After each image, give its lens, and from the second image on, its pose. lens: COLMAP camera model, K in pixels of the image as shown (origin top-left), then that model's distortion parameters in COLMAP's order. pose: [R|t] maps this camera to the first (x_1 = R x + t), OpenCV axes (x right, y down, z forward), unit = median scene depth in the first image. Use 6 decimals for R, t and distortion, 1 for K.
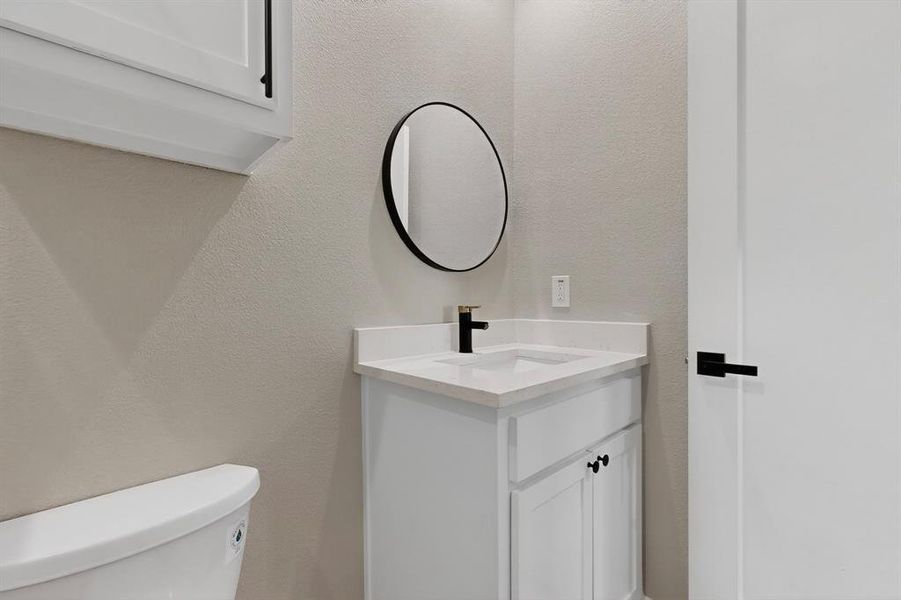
lens RADIAL K [[390.5, 0, 447.4], [0, 390.5, 301.1], [0, 0, 1]] dist [0.001136, 0.000388]
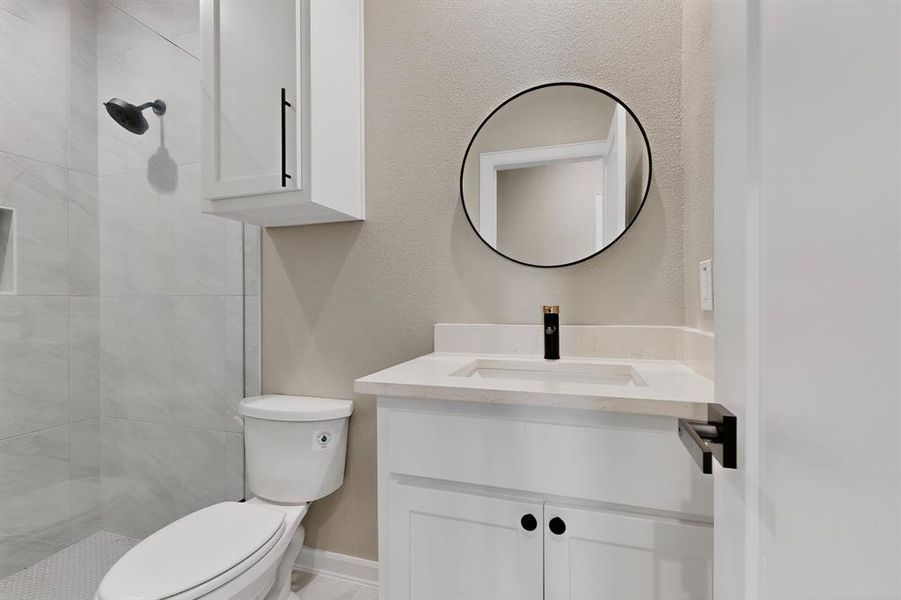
lens RADIAL K [[390.5, 0, 447.4], [0, 390.5, 301.1], [0, 0, 1]] dist [0.001136, 0.000388]
pose [[0.498346, 0.004414, -0.866967, 0.723497], [0.000701, 0.999985, 0.005495, -0.004011], [0.866978, -0.003346, 0.498335, 0.369336]]
